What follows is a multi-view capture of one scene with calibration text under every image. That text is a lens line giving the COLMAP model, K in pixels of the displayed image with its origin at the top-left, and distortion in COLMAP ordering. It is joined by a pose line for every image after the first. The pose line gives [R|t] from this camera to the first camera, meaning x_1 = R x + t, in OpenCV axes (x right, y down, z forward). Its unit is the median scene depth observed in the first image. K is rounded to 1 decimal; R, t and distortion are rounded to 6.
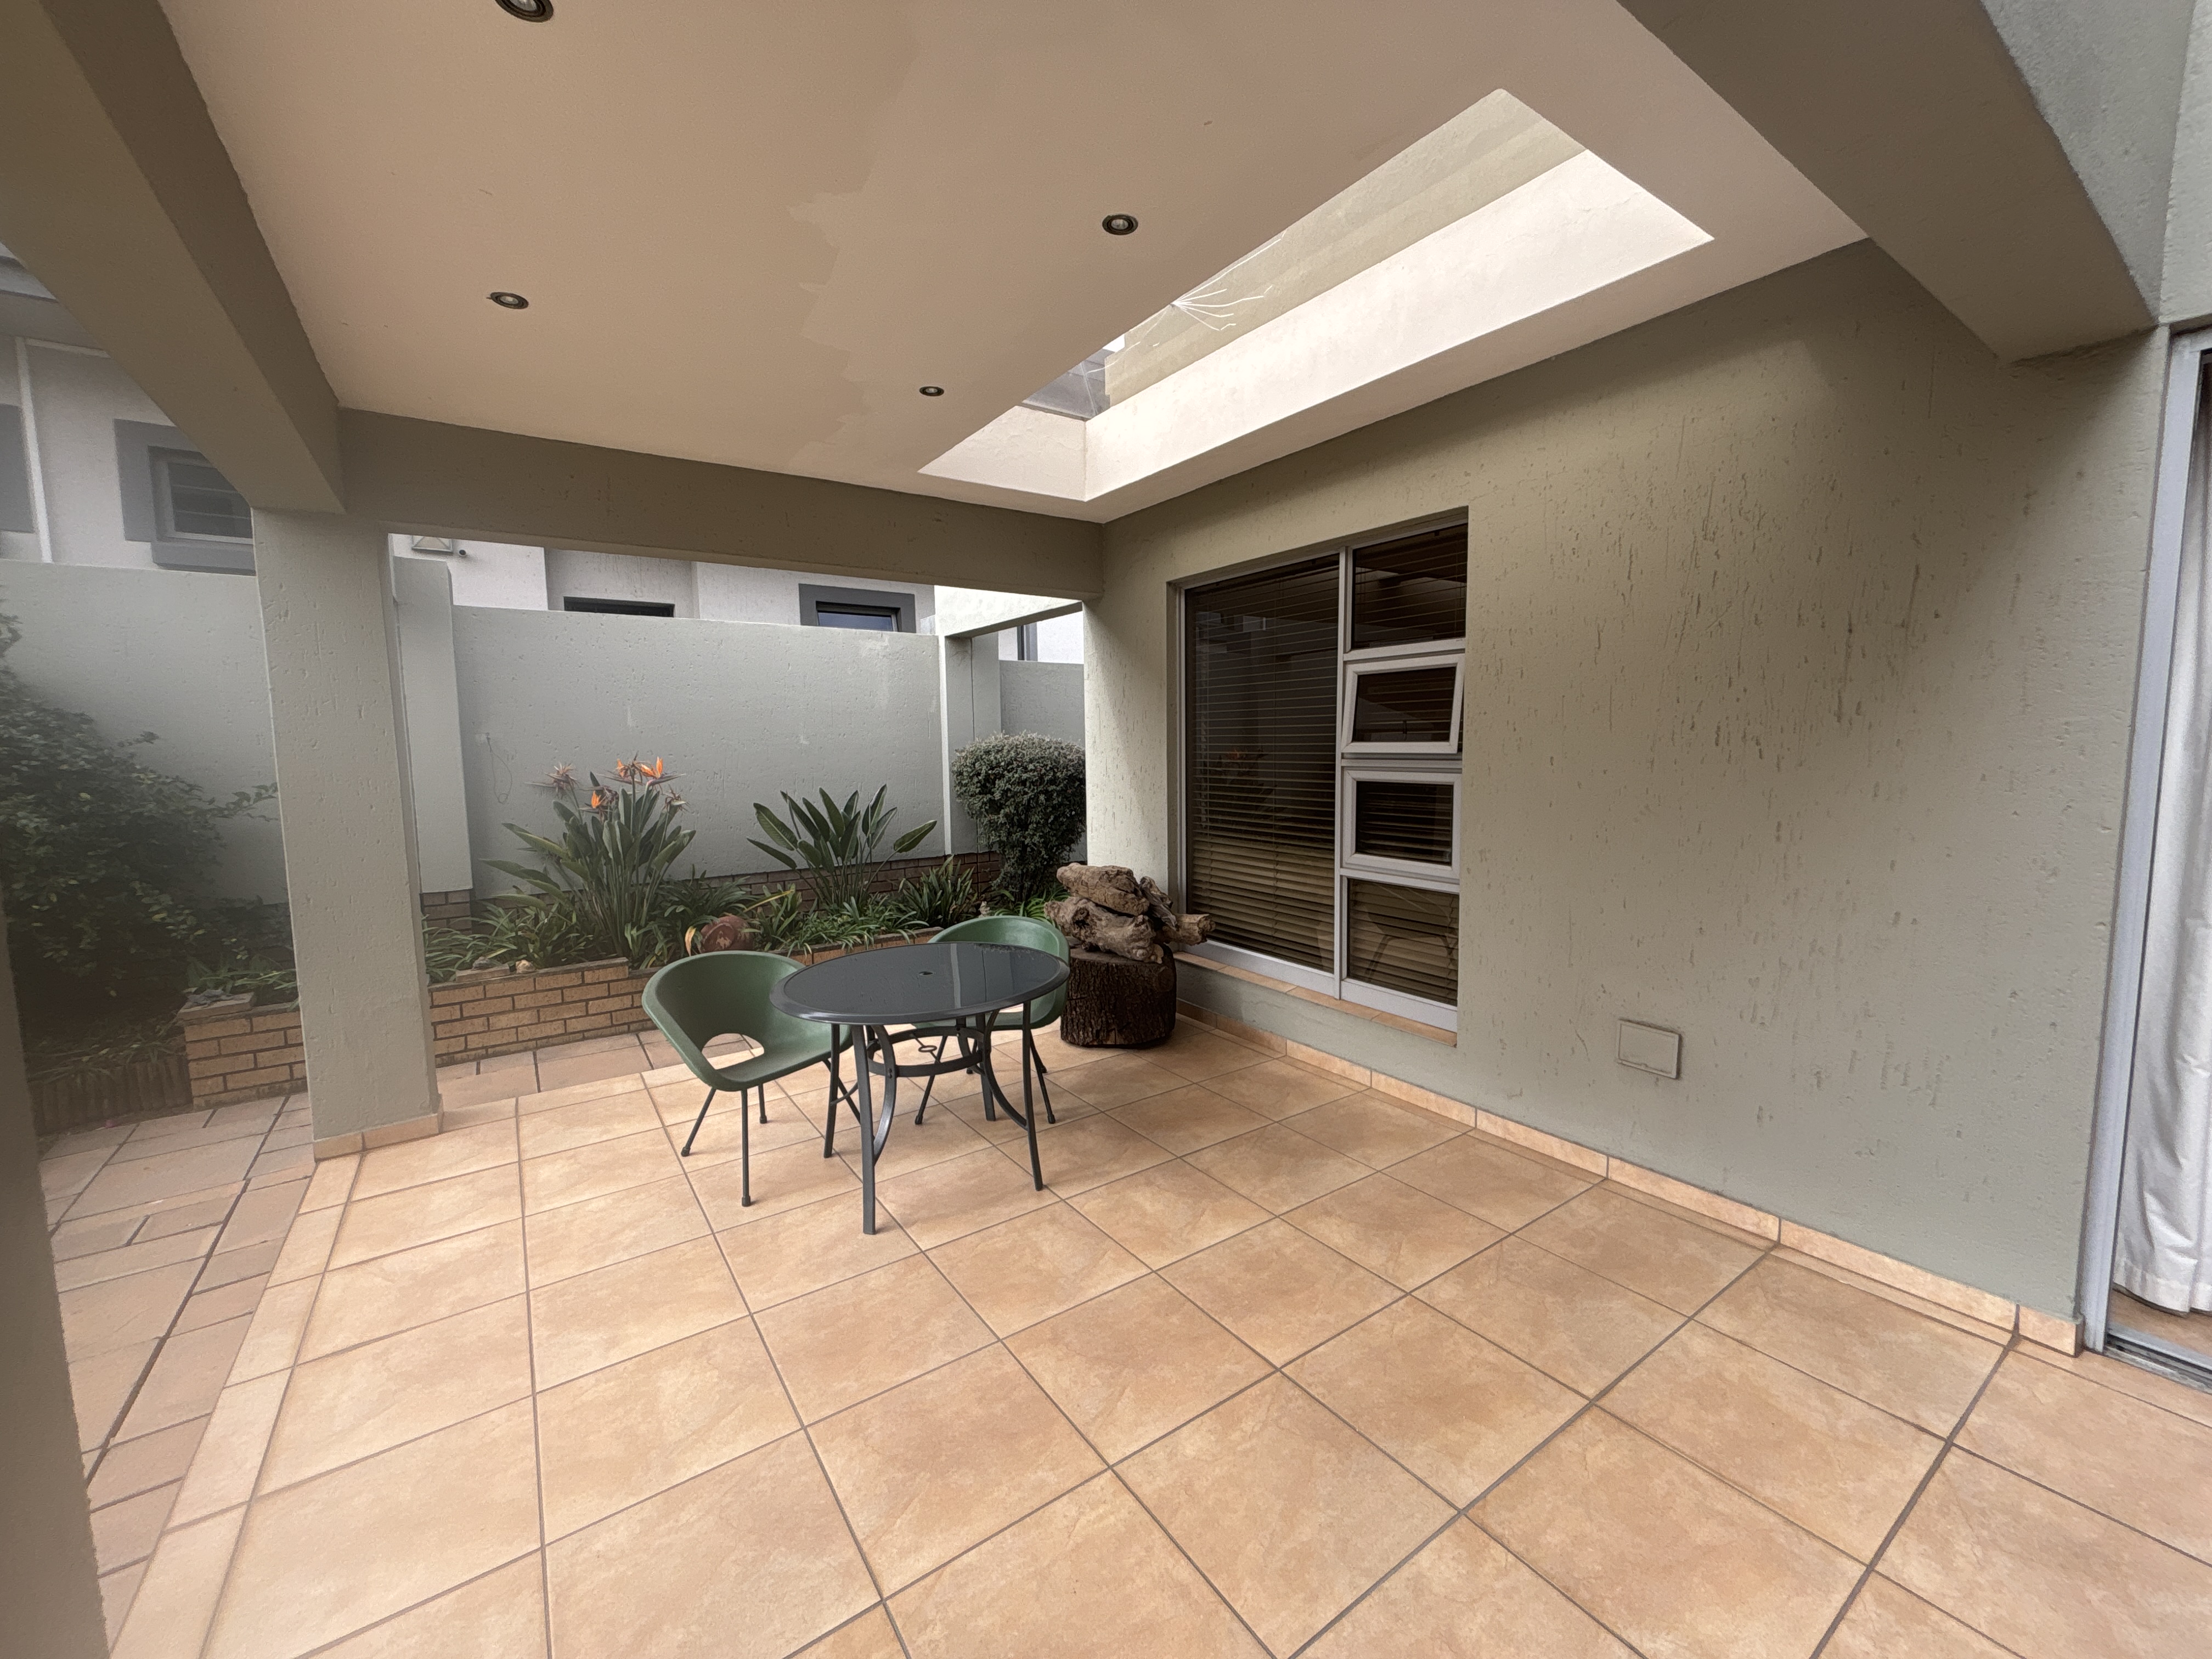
lens RADIAL K [[889.0, 0, 1110.1], [0, 889.0, 825.8], [0, 0, 1]] dist [-0.000586, 0.000533]
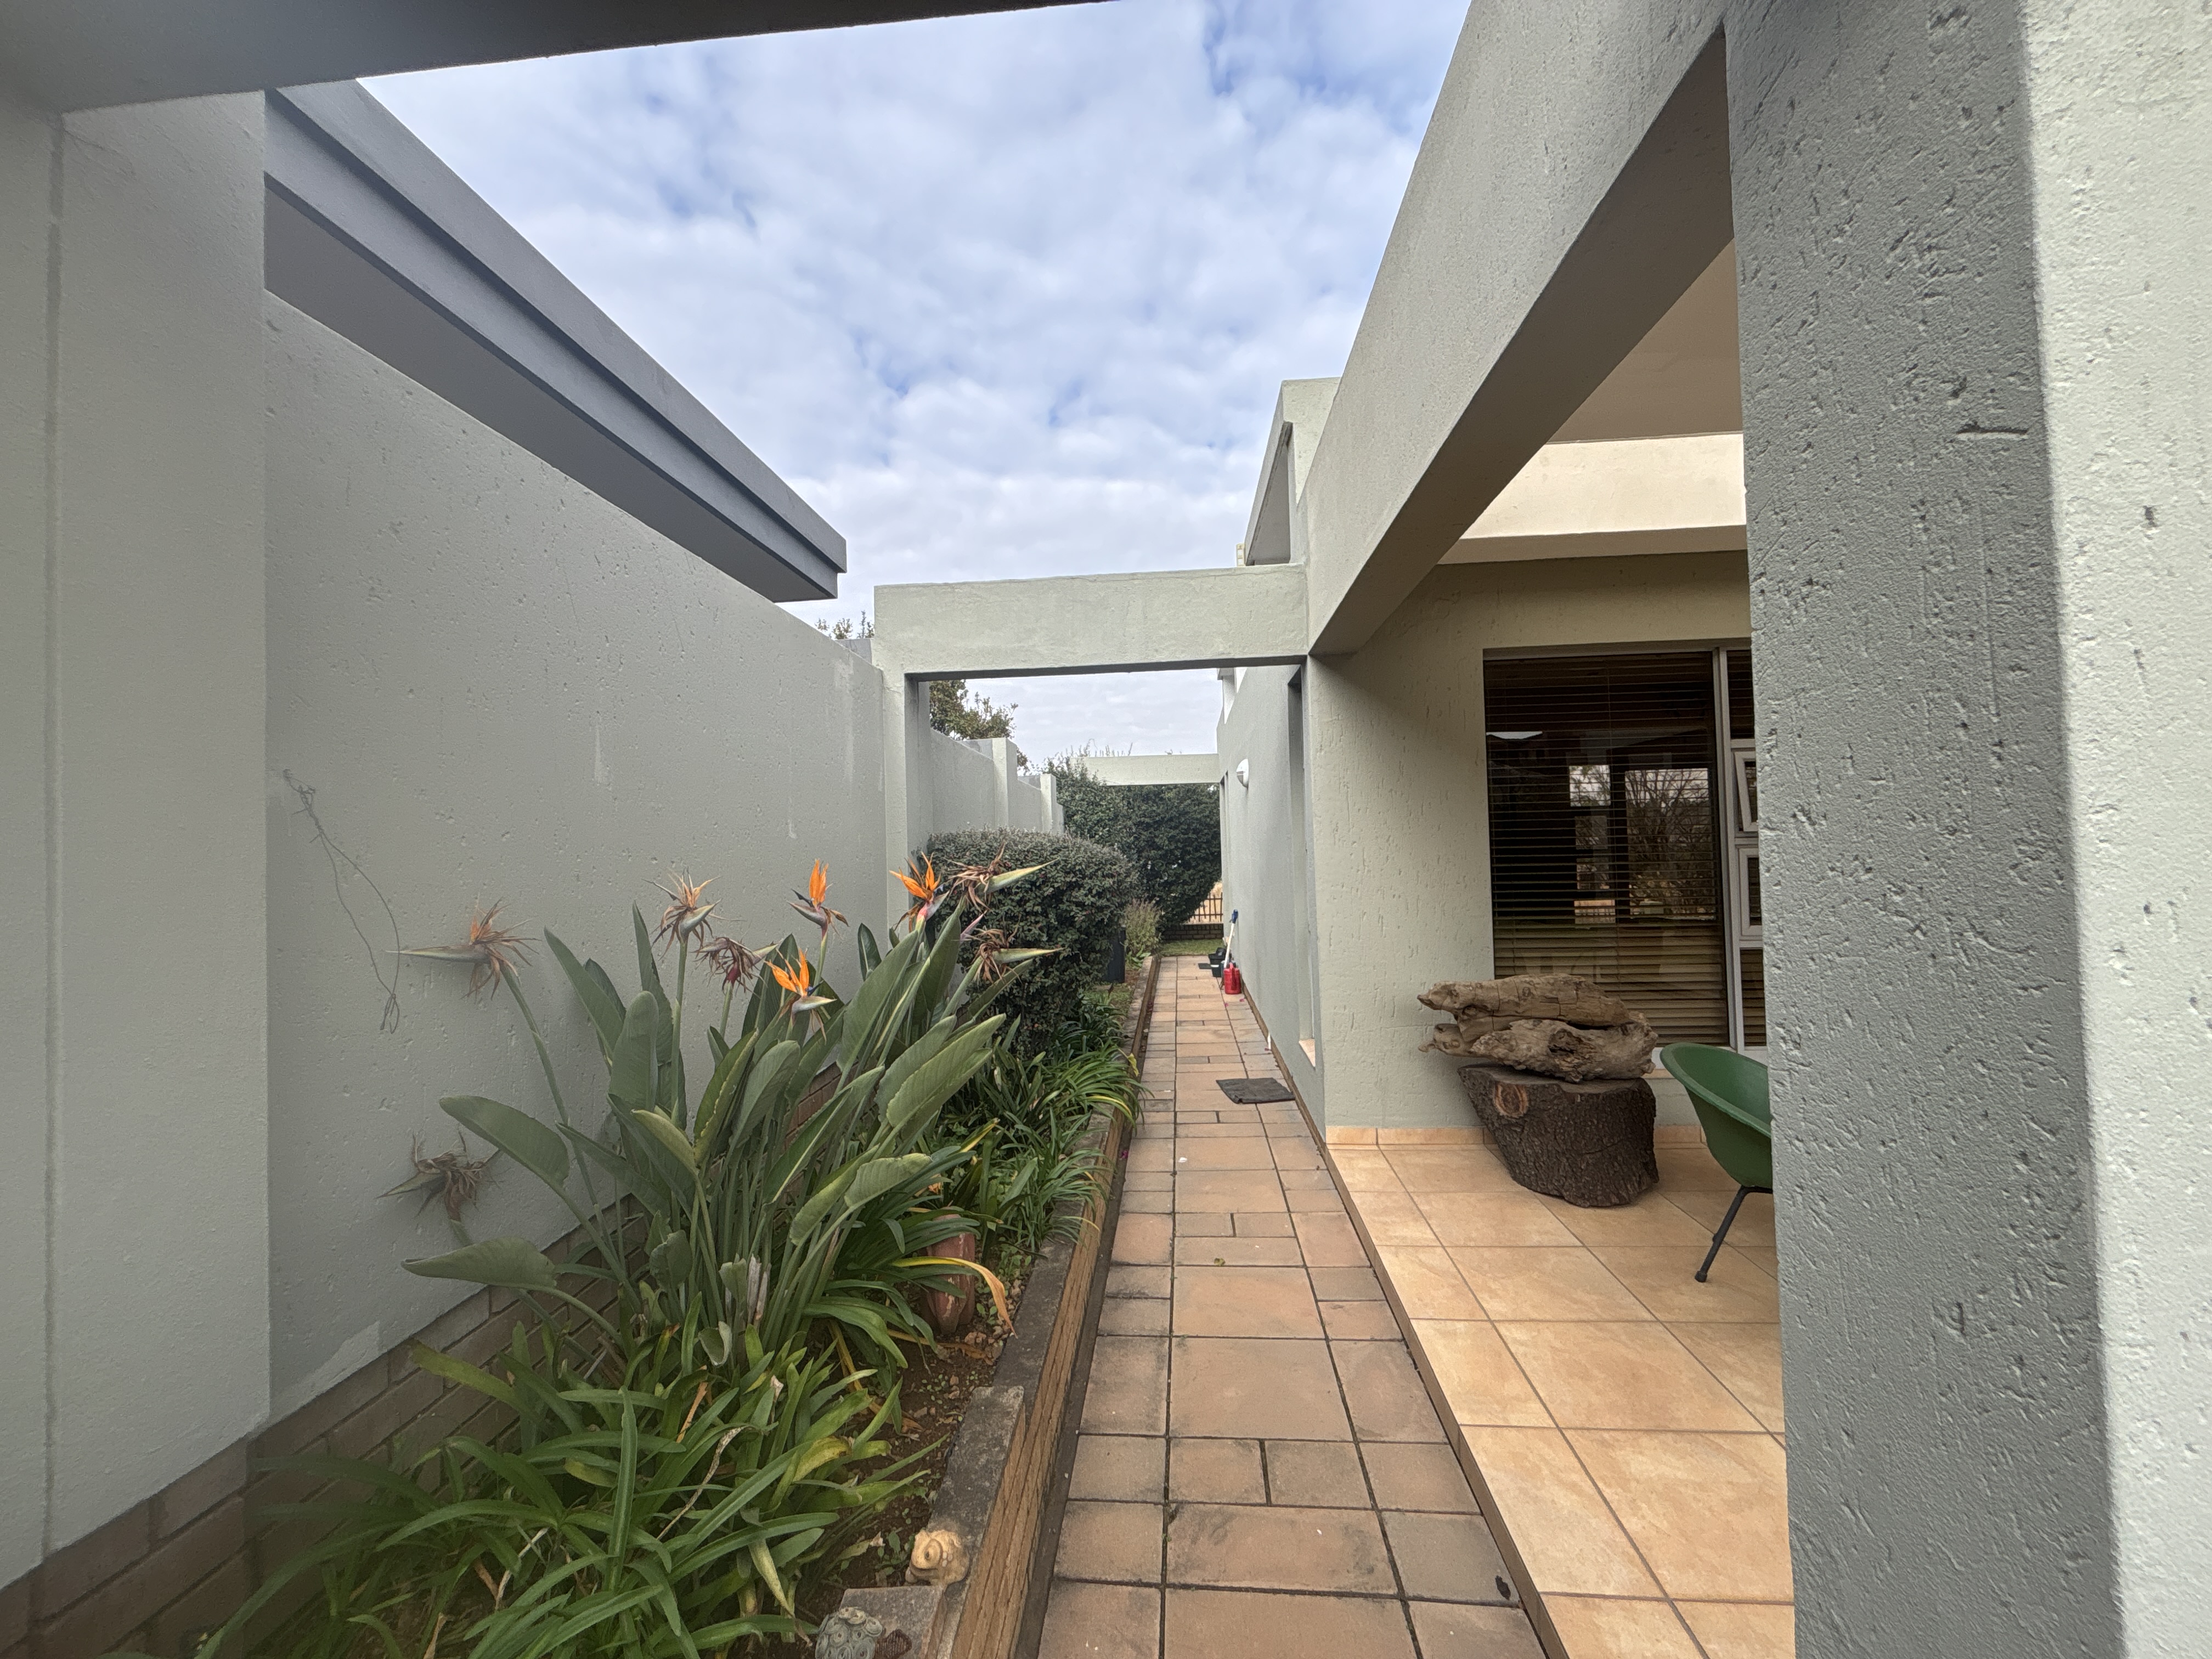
lens RADIAL K [[889.0, 0, 1110.1], [0, 889.0, 825.8], [0, 0, 1]] dist [-0.000586, 0.000533]
pose [[0.639434, 0.010725, 0.768771, -0.905628], [0.094543, 0.991217, -0.092466, -0.054375], [-0.763011, 0.131808, 0.632804, 0.777947]]
